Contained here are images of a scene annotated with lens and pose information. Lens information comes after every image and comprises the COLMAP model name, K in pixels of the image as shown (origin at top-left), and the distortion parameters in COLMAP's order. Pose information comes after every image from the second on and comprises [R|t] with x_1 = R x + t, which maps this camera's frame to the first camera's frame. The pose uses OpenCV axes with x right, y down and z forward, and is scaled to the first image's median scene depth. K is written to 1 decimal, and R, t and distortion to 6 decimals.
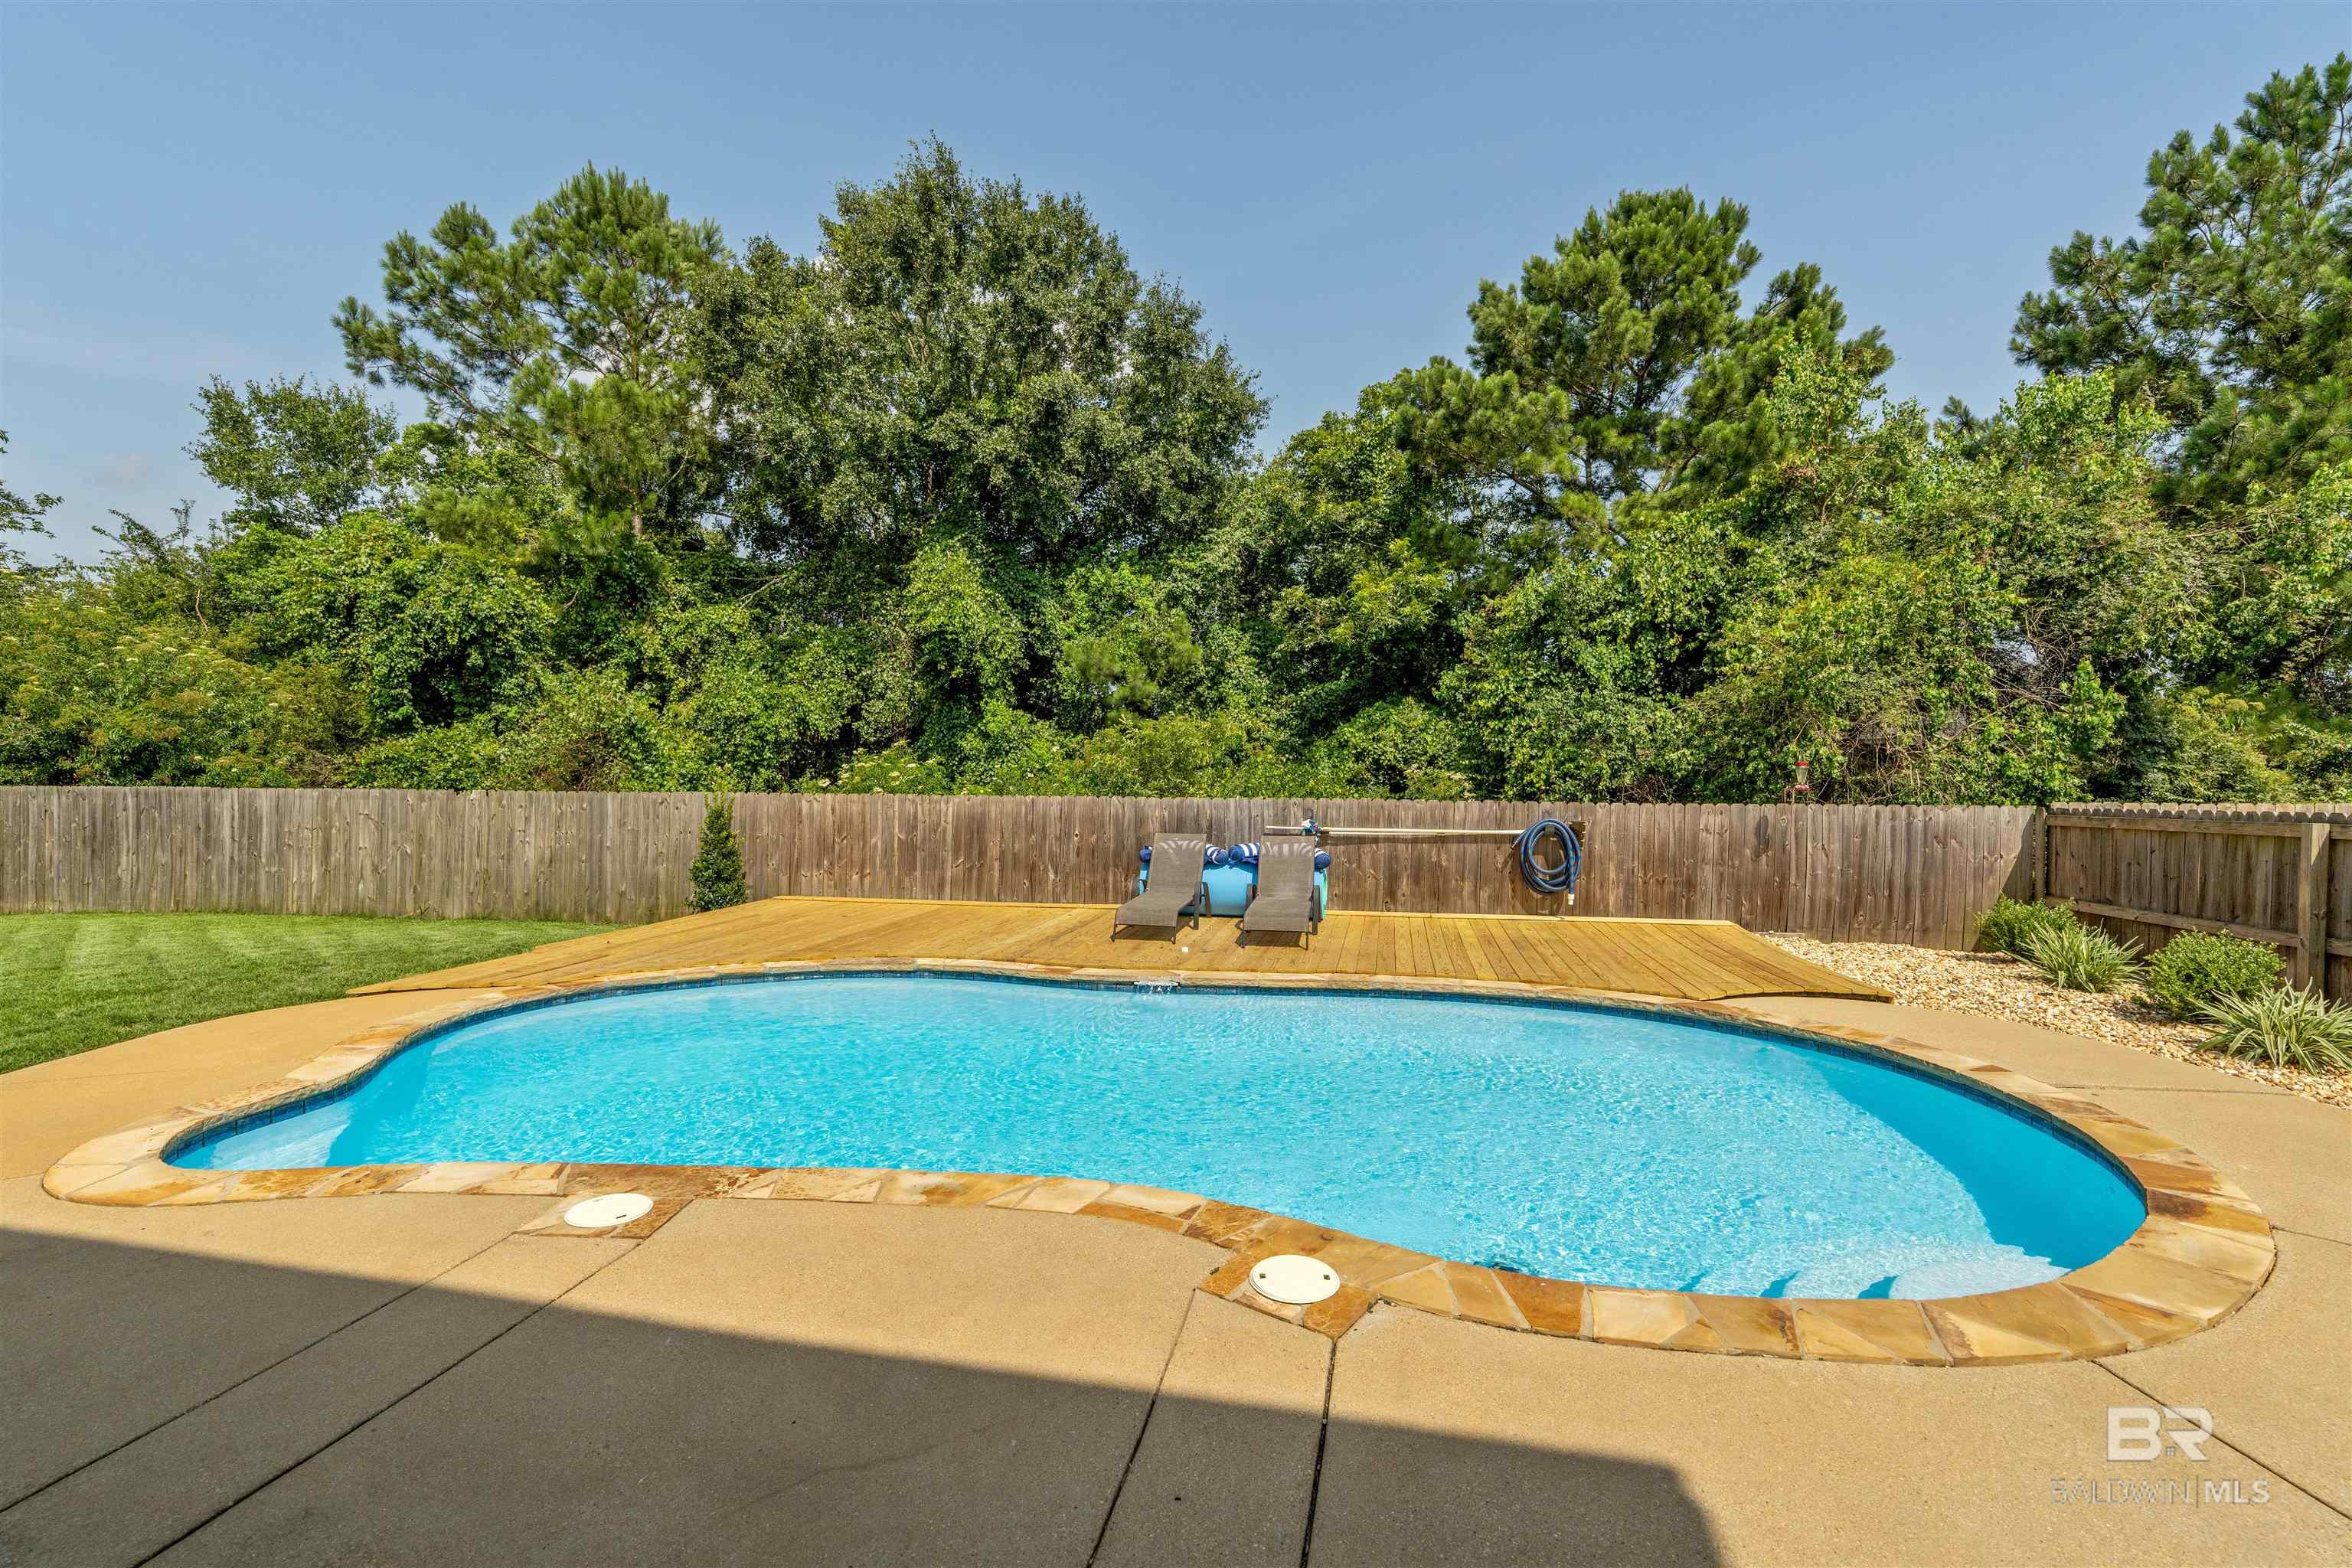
lens RADIAL K [[1064.6, 0, 1176.0], [0, 1064.6, 784.0], [0, 0, 1]] dist [-0.000765, 0.000976]
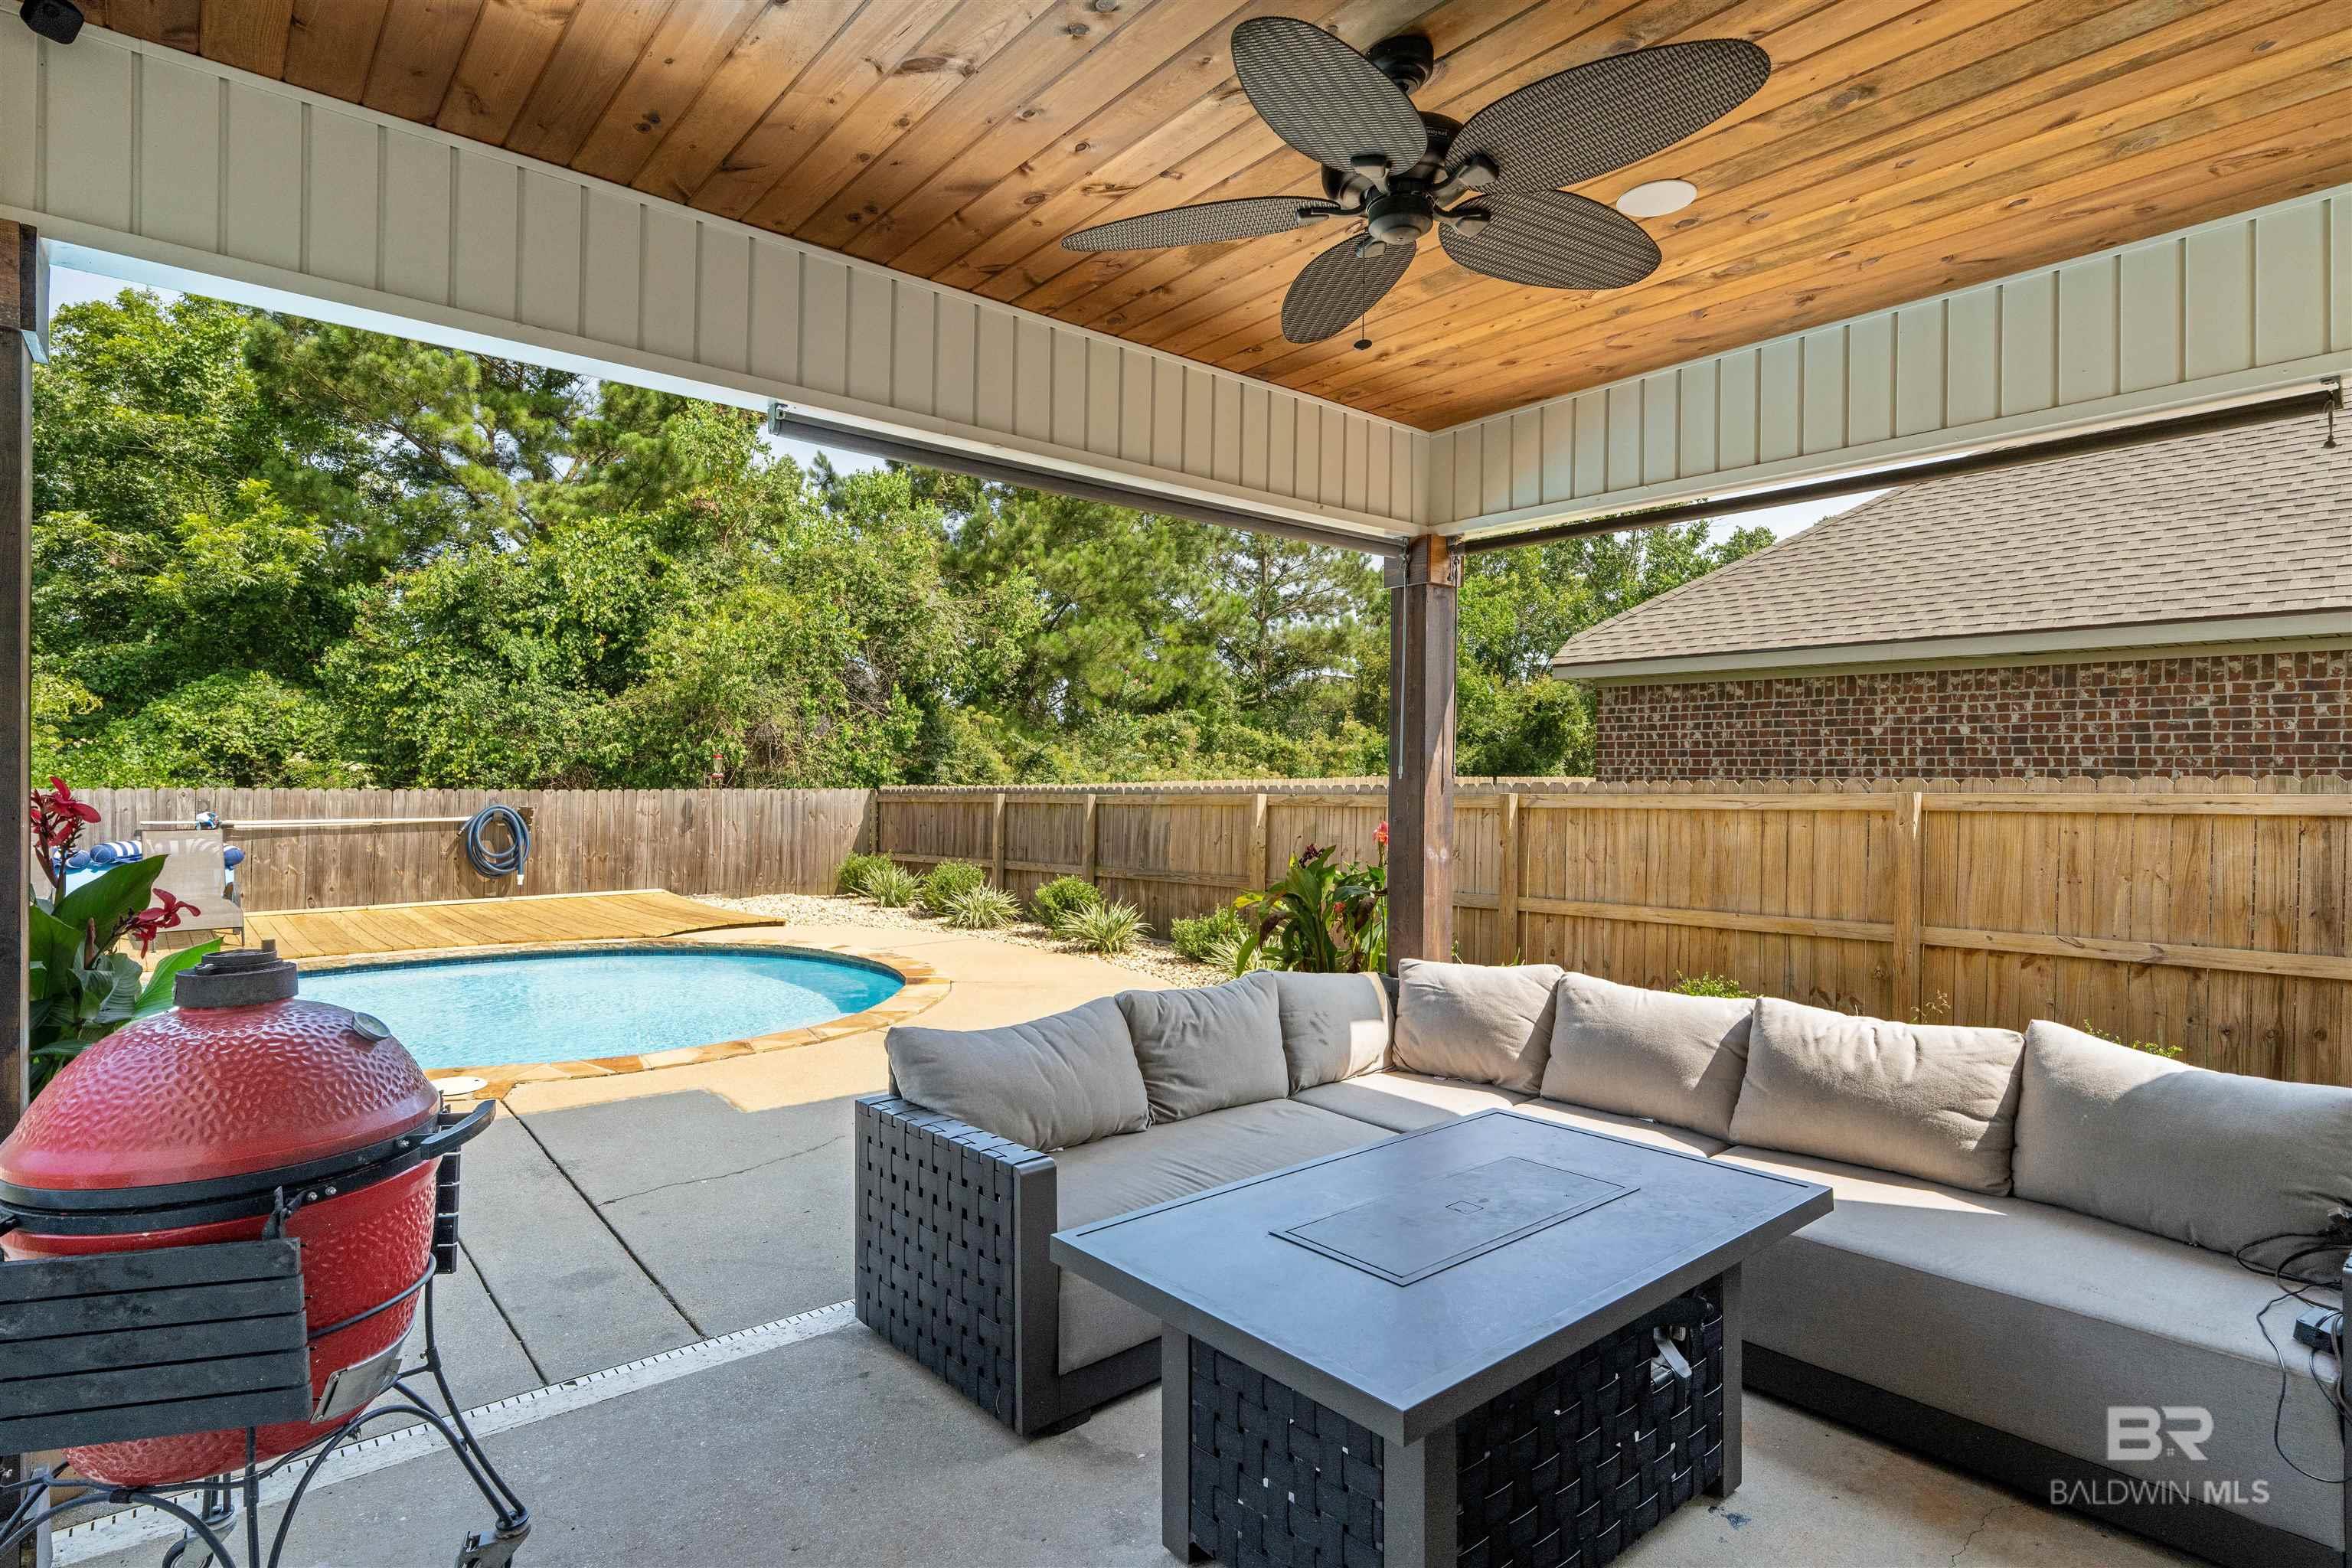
lens RADIAL K [[1196.9, 0, 1176.0], [0, 1196.9, 784.0], [0, 0, 1]] dist [-0.002221, -0.000106]
pose [[0.608913, -0.005566, 0.793217, -0.118167], [0.004675, 0.999983, 0.003429, 0.007291], [-0.793223, 0.001620, 0.608929, -0.166381]]
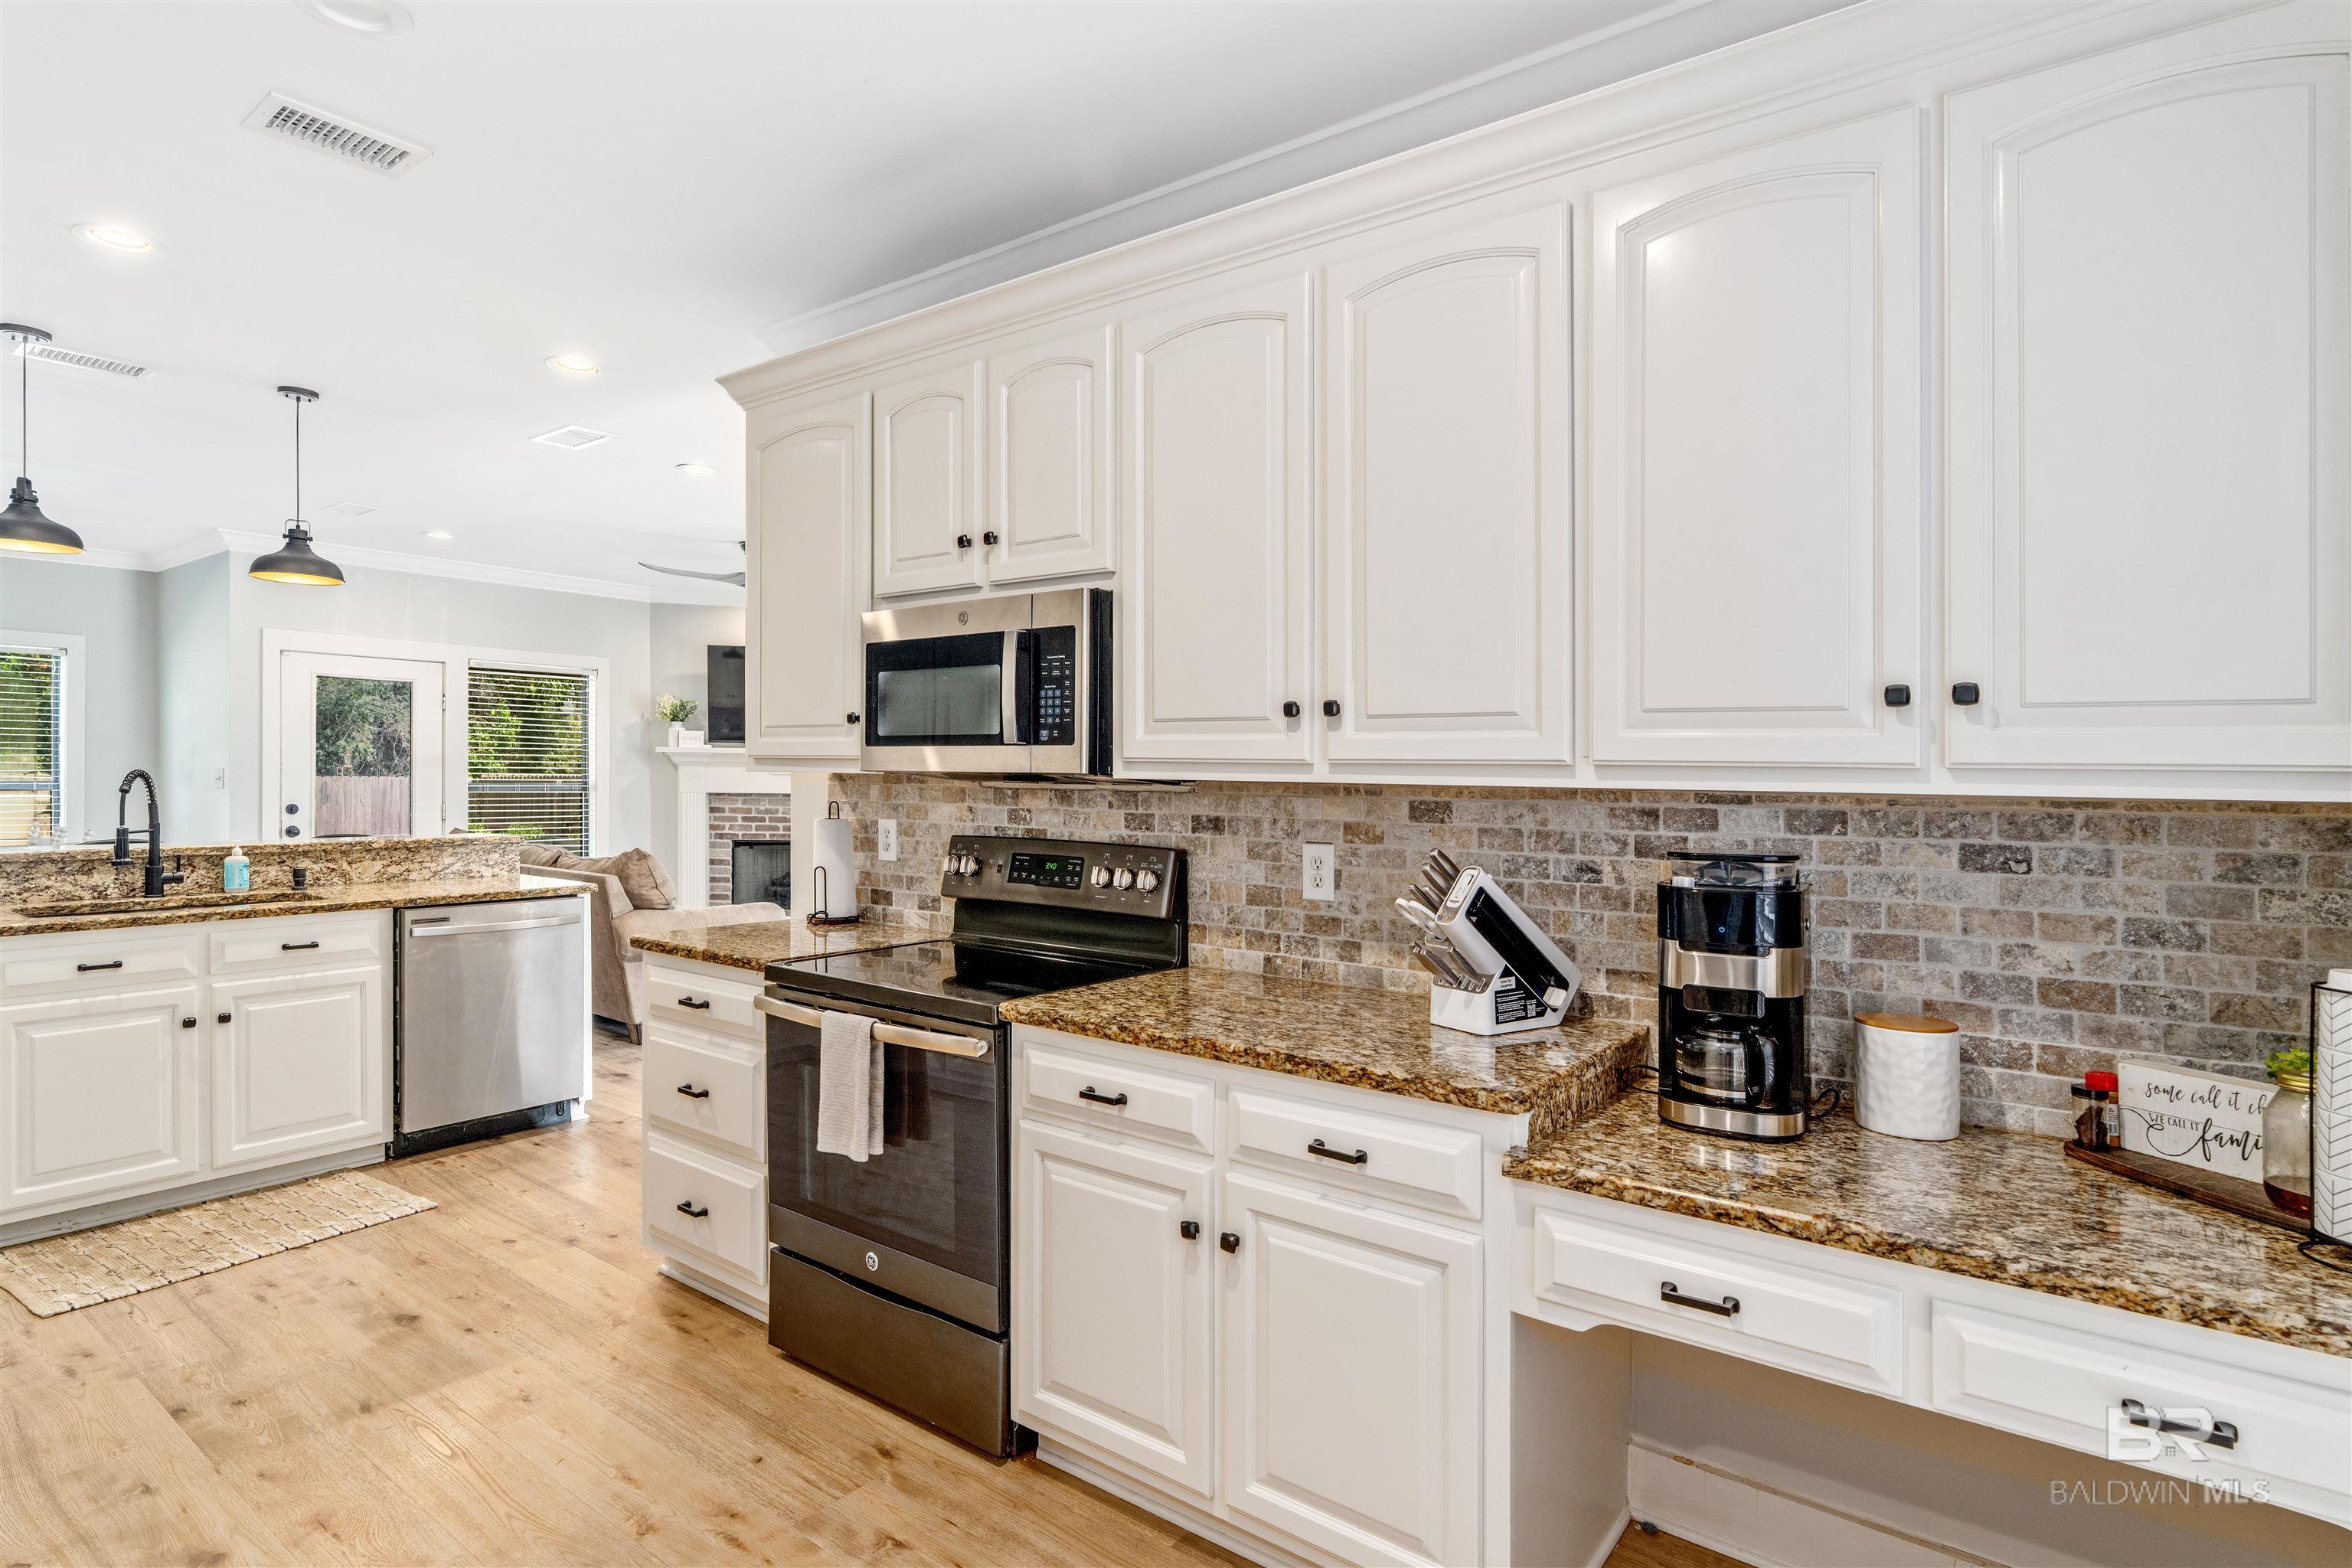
lens RADIAL K [[1196.9, 0, 1176.0], [0, 1196.9, 784.0], [0, 0, 1]] dist [-0.002221, -0.000106]
pose [[0.420242, -0.008827, 0.907369, -0.395278], [0.003392, 0.999961, 0.008157, 0.013289], [-0.907406, -0.000350, 0.420256, -0.672697]]
